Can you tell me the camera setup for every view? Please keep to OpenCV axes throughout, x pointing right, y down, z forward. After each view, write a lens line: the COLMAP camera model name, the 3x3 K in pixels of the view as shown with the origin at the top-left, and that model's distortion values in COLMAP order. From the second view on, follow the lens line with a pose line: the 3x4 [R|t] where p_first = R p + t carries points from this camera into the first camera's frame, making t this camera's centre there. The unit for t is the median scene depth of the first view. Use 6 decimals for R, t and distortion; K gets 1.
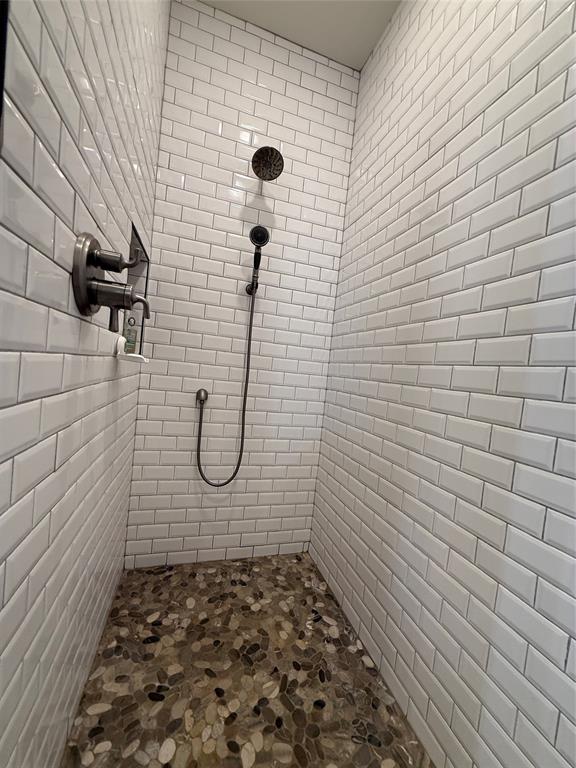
lens RADIAL K [[305.7, 0, 282.2], [0, 305.7, 384.8], [0, 0, 1]] dist [0.000231, -0.000259]
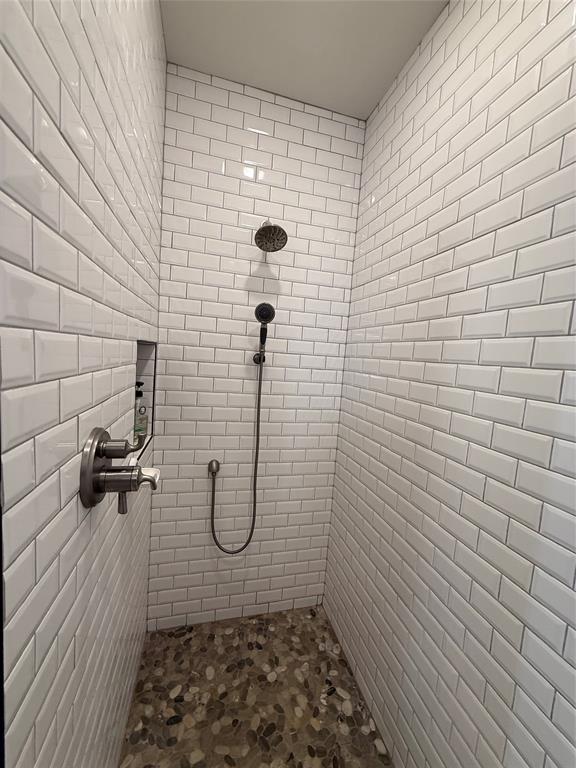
lens RADIAL K [[305.7, 0, 282.2], [0, 305.7, 386.6], [0, 0, 1]] dist [0.000231, -0.000259]
pose [[0.998531, -0.025487, -0.047810, 0.021314], [0.027638, 0.998610, 0.044886, -0.274532], [0.046599, -0.046141, 0.997847, 0.004983]]
